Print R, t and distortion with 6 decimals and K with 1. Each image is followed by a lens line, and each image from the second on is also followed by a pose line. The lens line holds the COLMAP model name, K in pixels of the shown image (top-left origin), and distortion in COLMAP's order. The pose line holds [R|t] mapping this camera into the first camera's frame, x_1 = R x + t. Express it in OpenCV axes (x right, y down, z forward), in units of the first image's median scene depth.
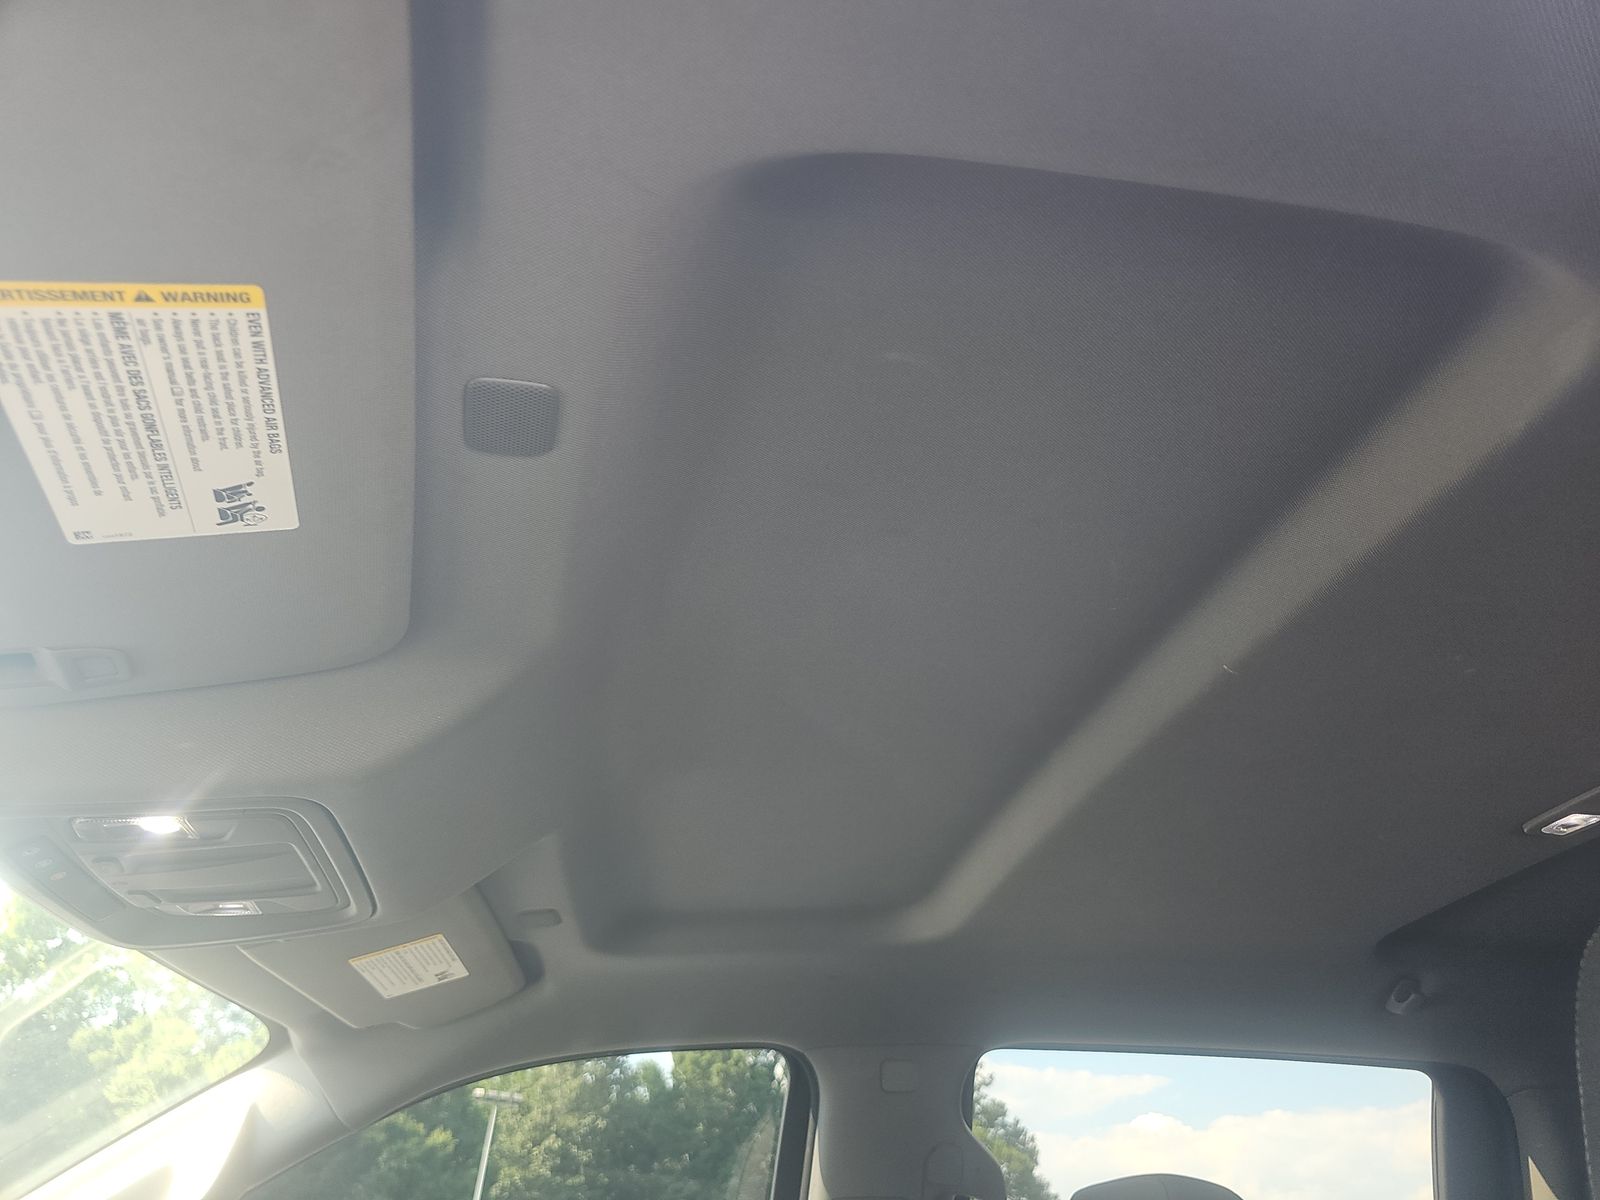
lens RADIAL K [[1093.0, 0, 801.6], [0, 1093.0, 601.6], [0, 0, 1]] dist [0.021301, -0.005999]
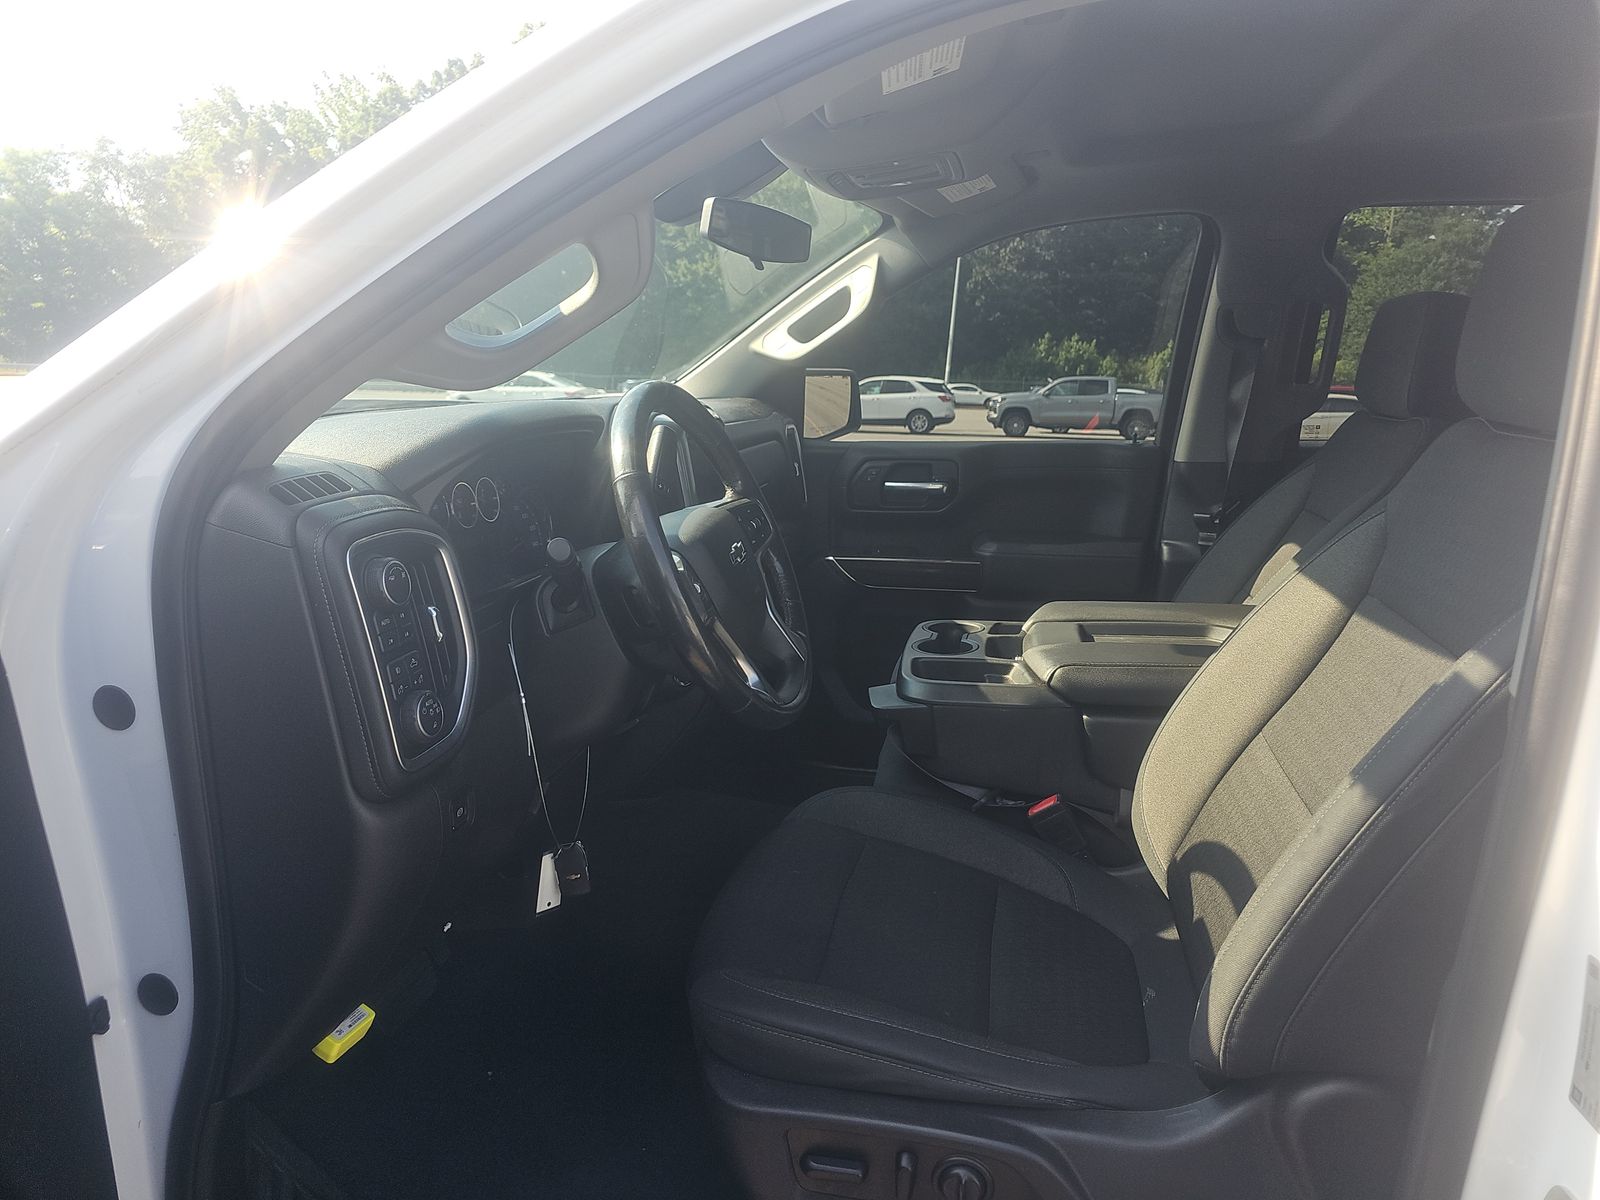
lens RADIAL K [[1093.0, 0, 803.9], [0, 1093.0, 603.0], [0, 0, 1]] dist [0.021301, -0.005999]
pose [[0.927572, 0.090254, -0.362581, 0.078666], [0.189281, 0.723161, 0.664237, -0.325631], [0.322154, -0.684758, 0.653700, -0.554102]]
